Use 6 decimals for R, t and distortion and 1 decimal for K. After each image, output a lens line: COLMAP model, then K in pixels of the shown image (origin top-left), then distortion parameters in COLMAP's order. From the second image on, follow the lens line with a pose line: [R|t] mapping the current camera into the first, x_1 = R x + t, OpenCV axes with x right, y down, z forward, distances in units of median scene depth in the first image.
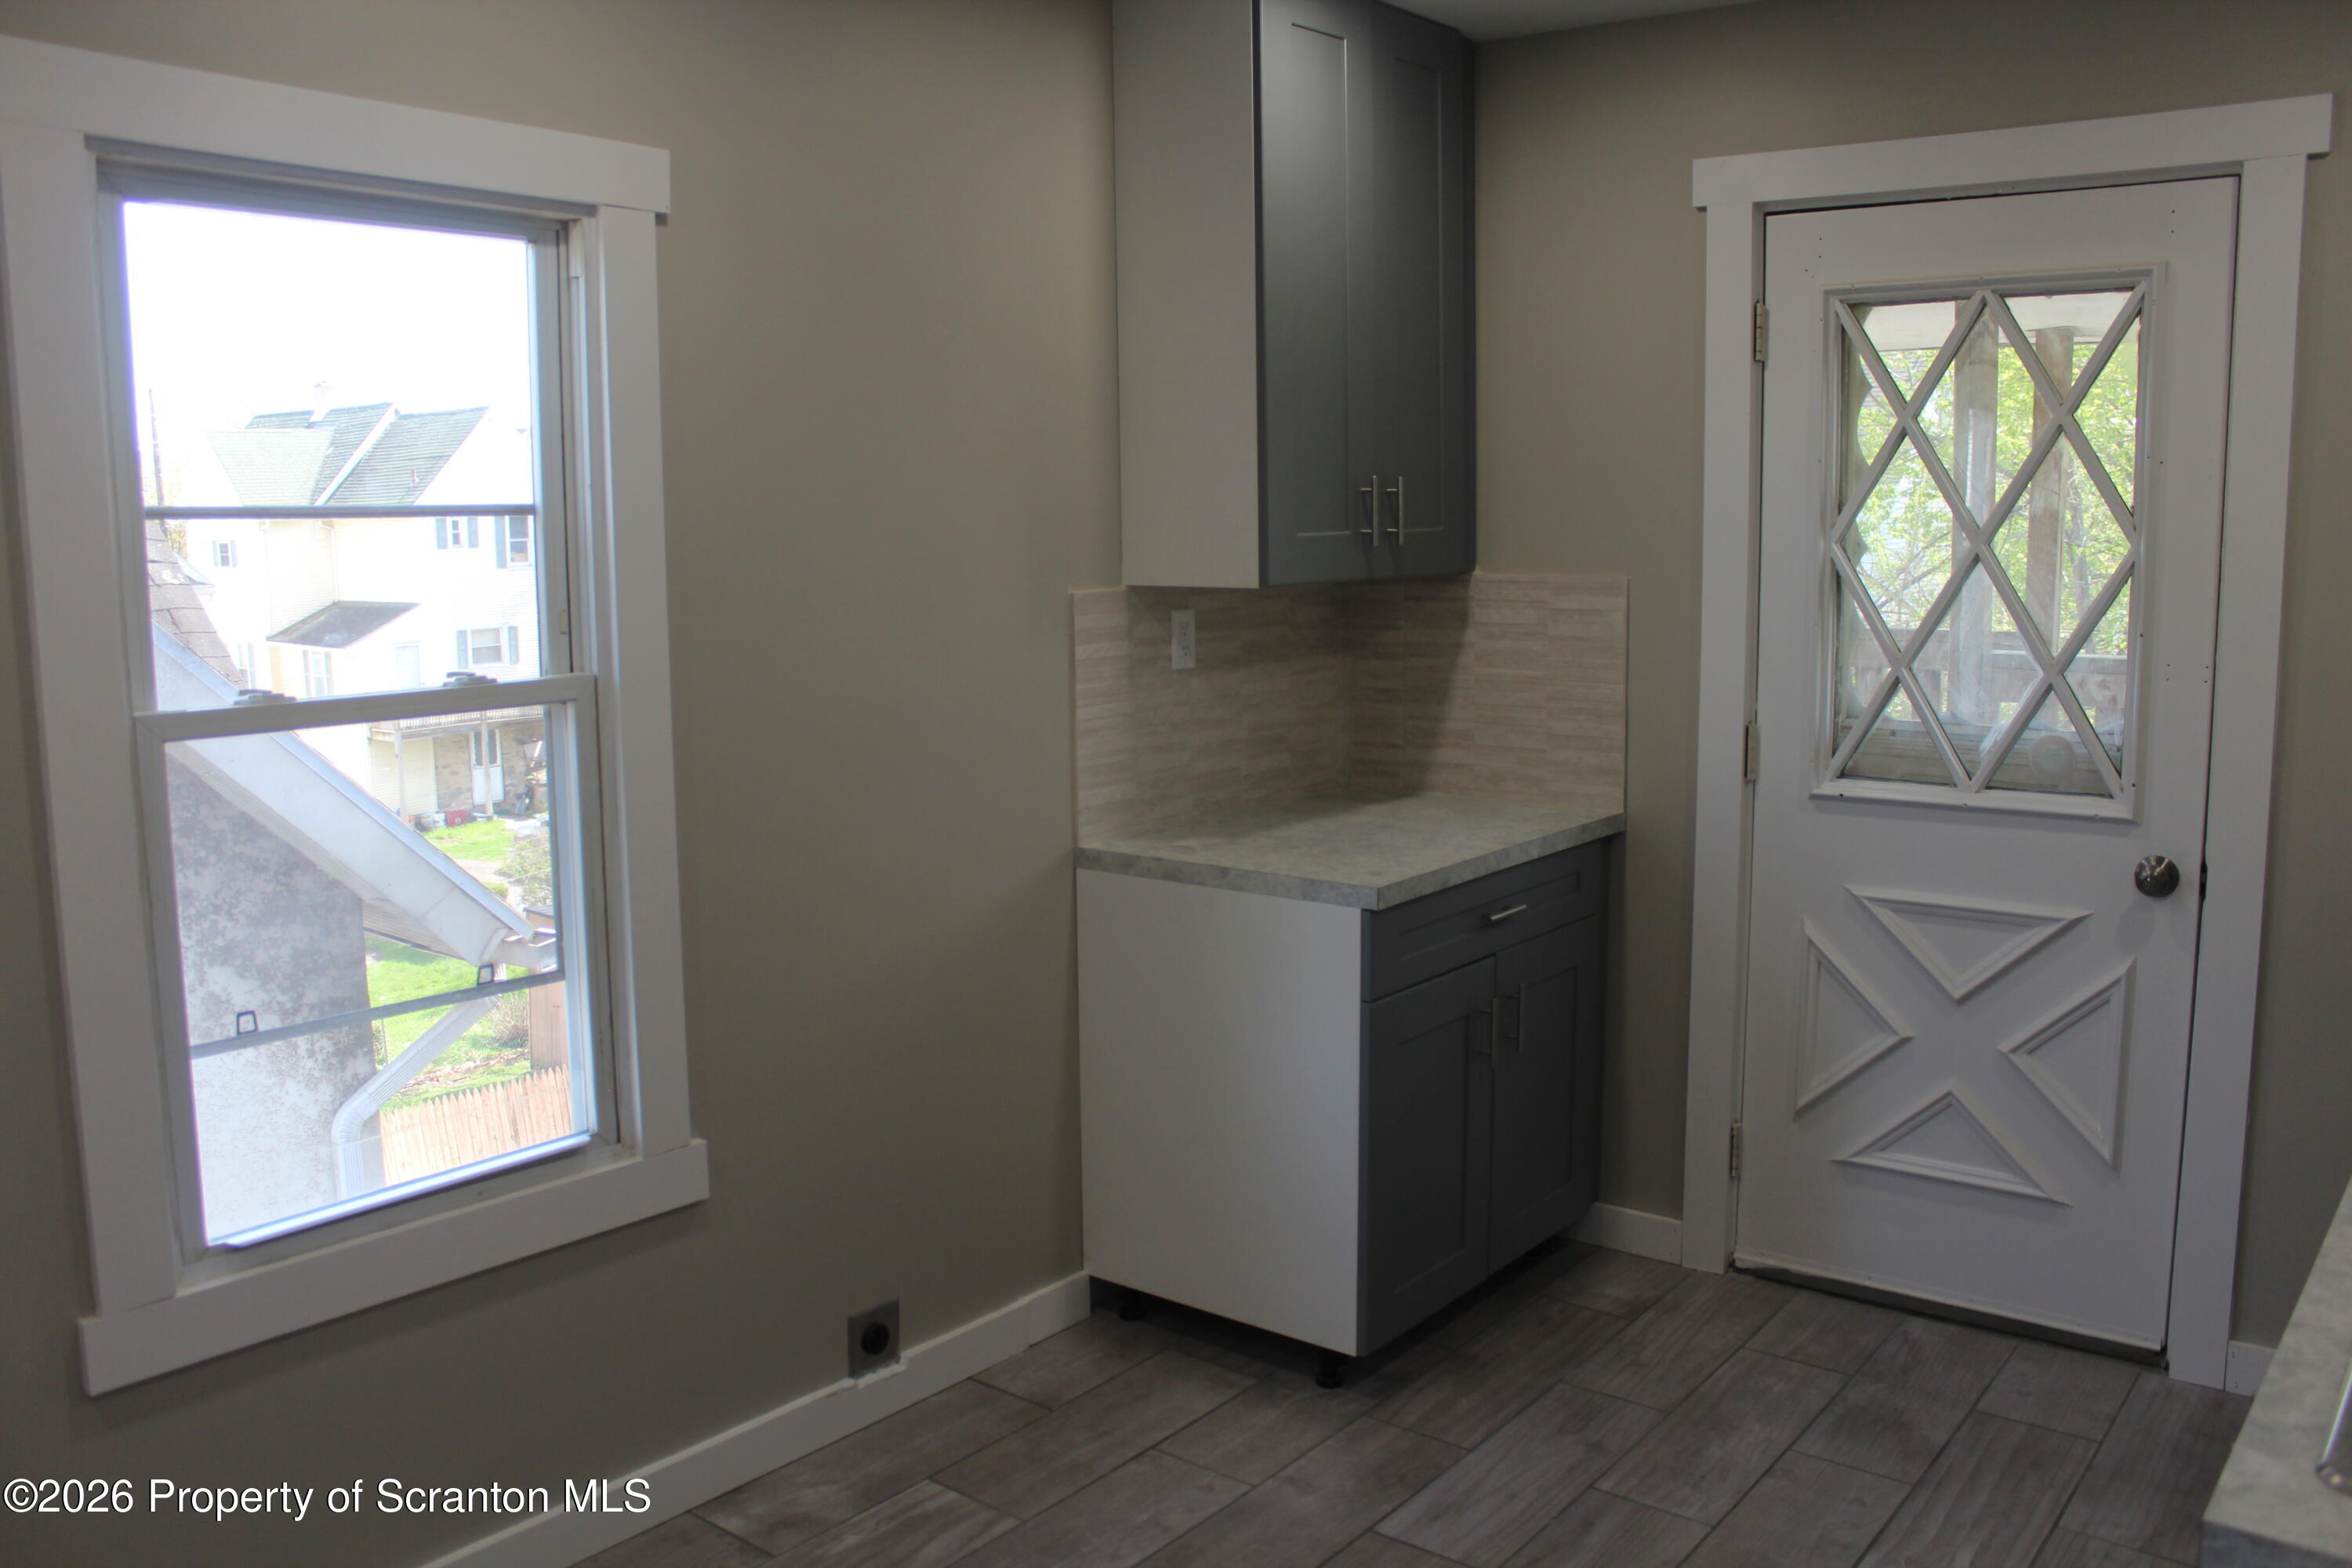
lens RADIAL K [[1928.0, 0, 1176.0], [0, 1928.0, 784.0], [0, 0, 1]] dist [-0.174589, 0.130232]
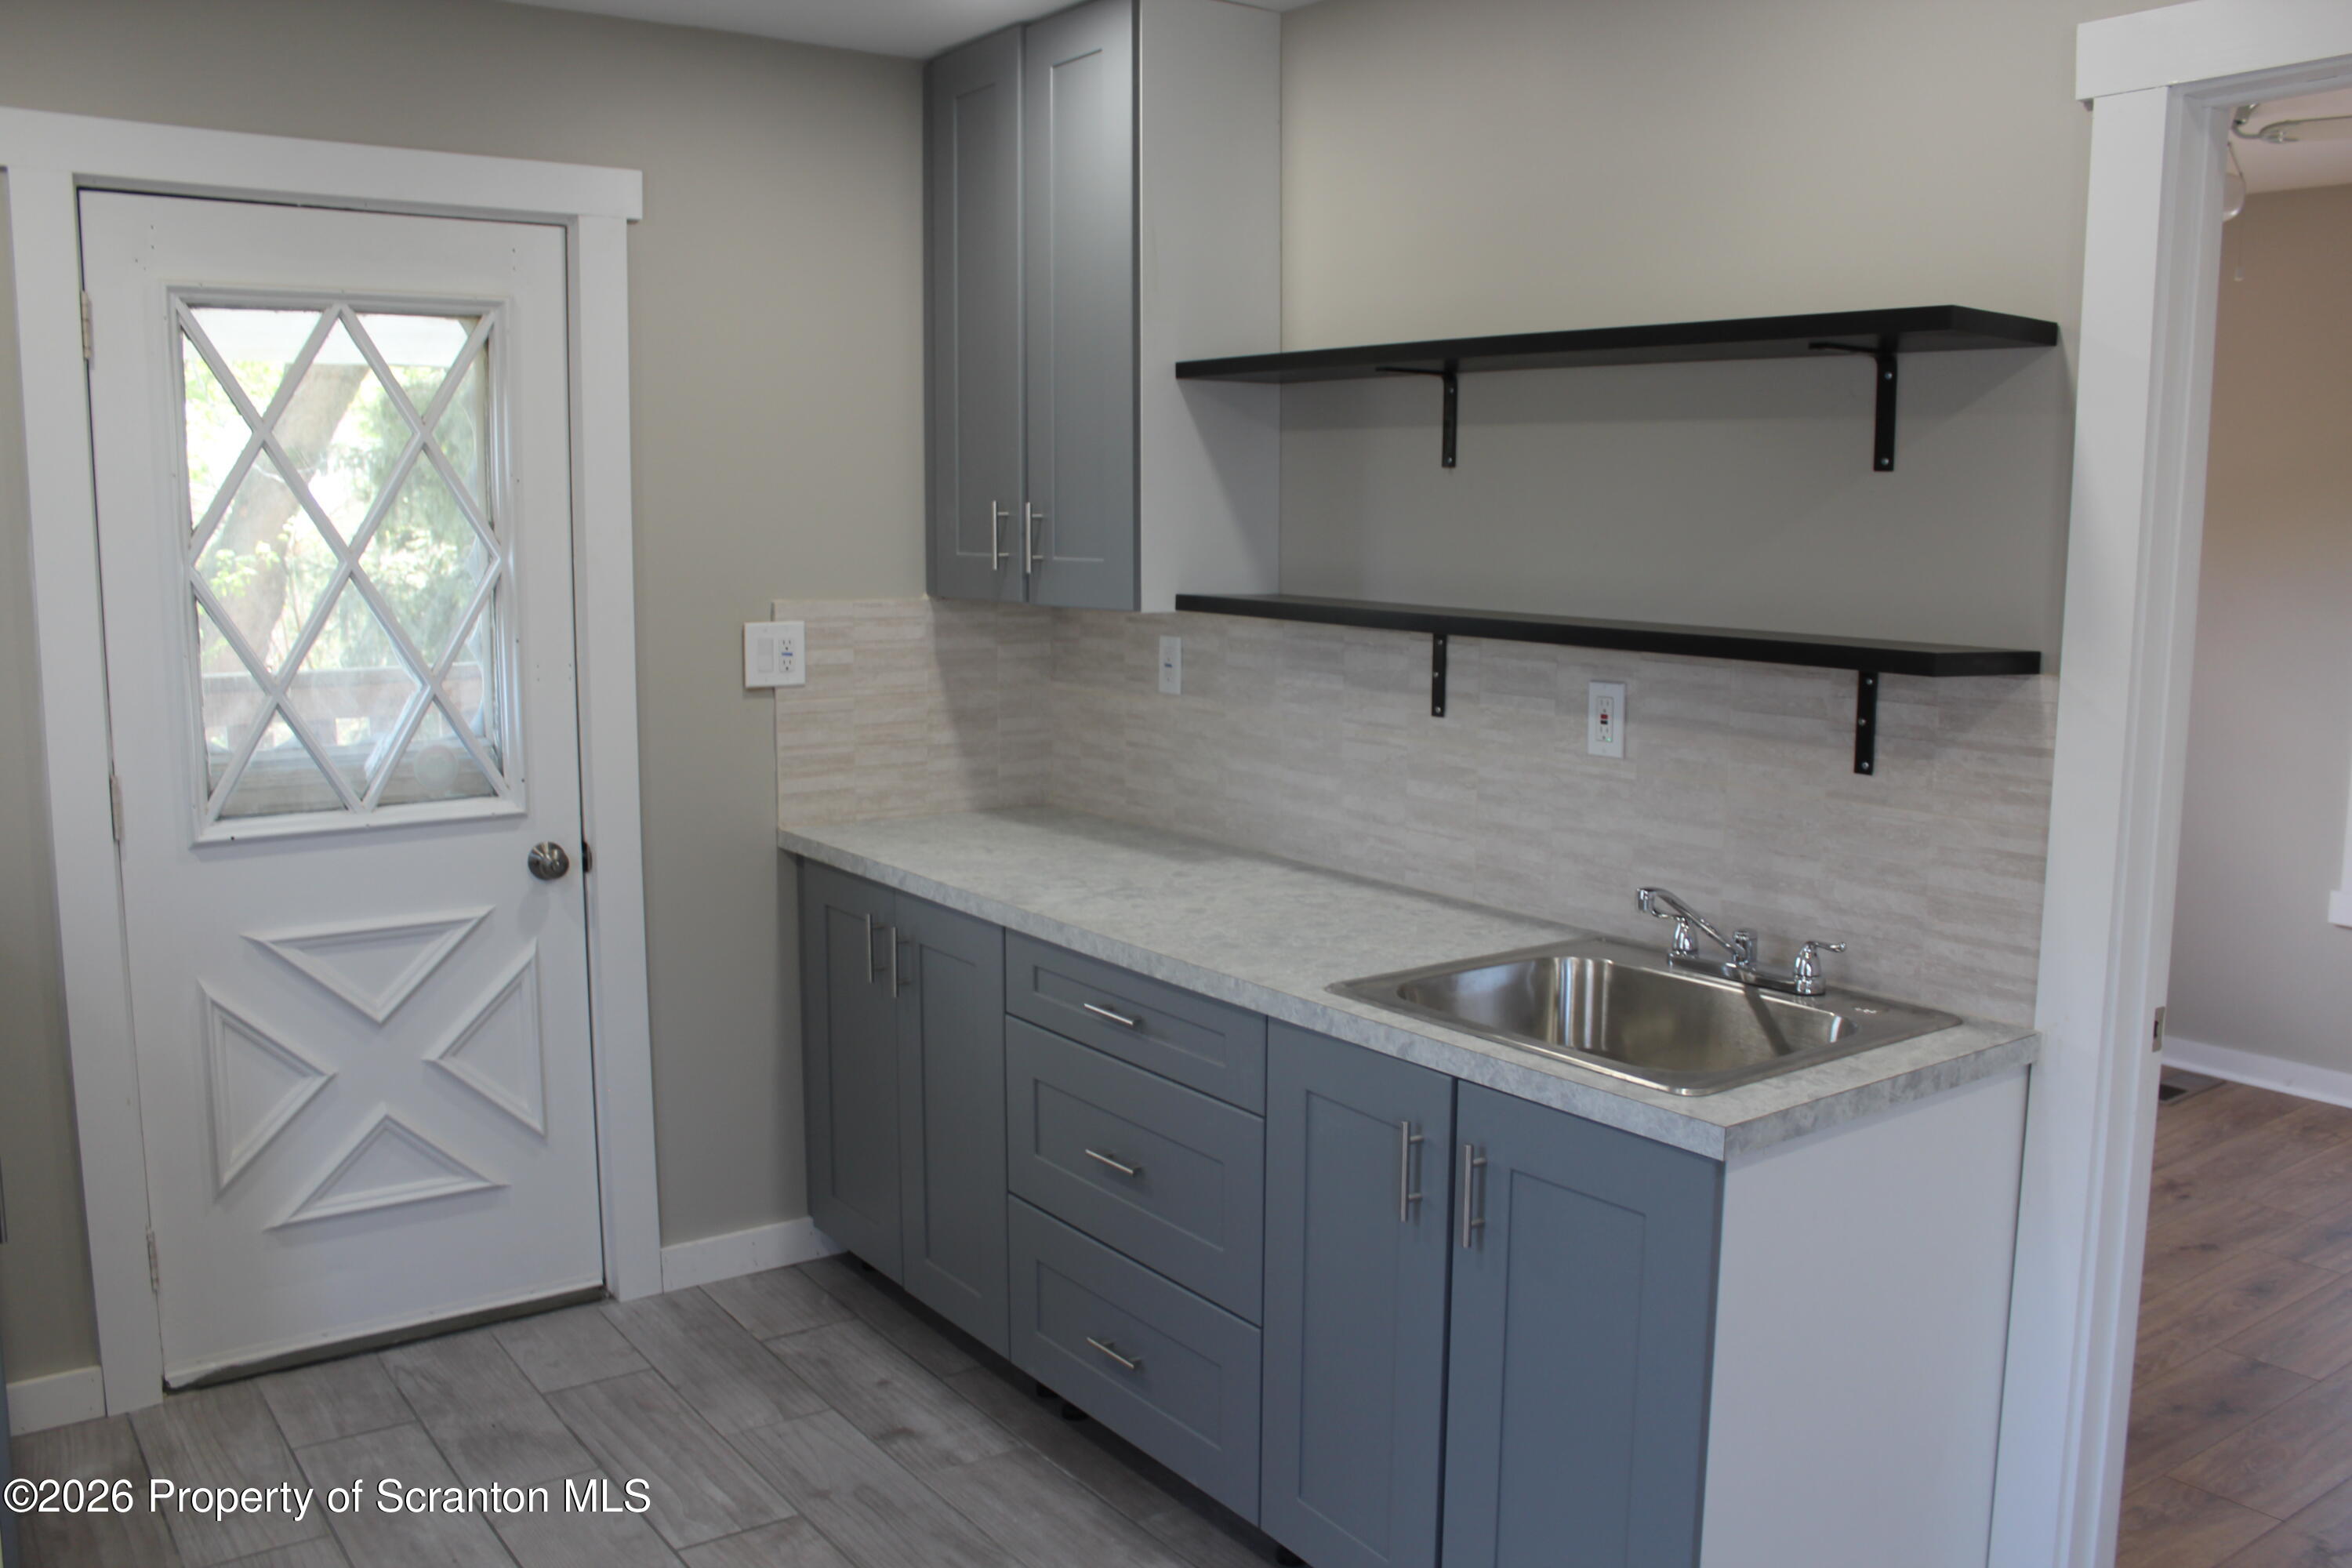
lens RADIAL K [[1928.0, 0, 1176.0], [0, 1928.0, 784.0], [0, 0, 1]] dist [-0.174589, 0.130232]
pose [[0.262120, -0.117848, 0.957812, -0.413326], [0.126336, 0.988164, 0.087009, -0.042942], [-0.956730, 0.098200, 0.273907, 0.324082]]
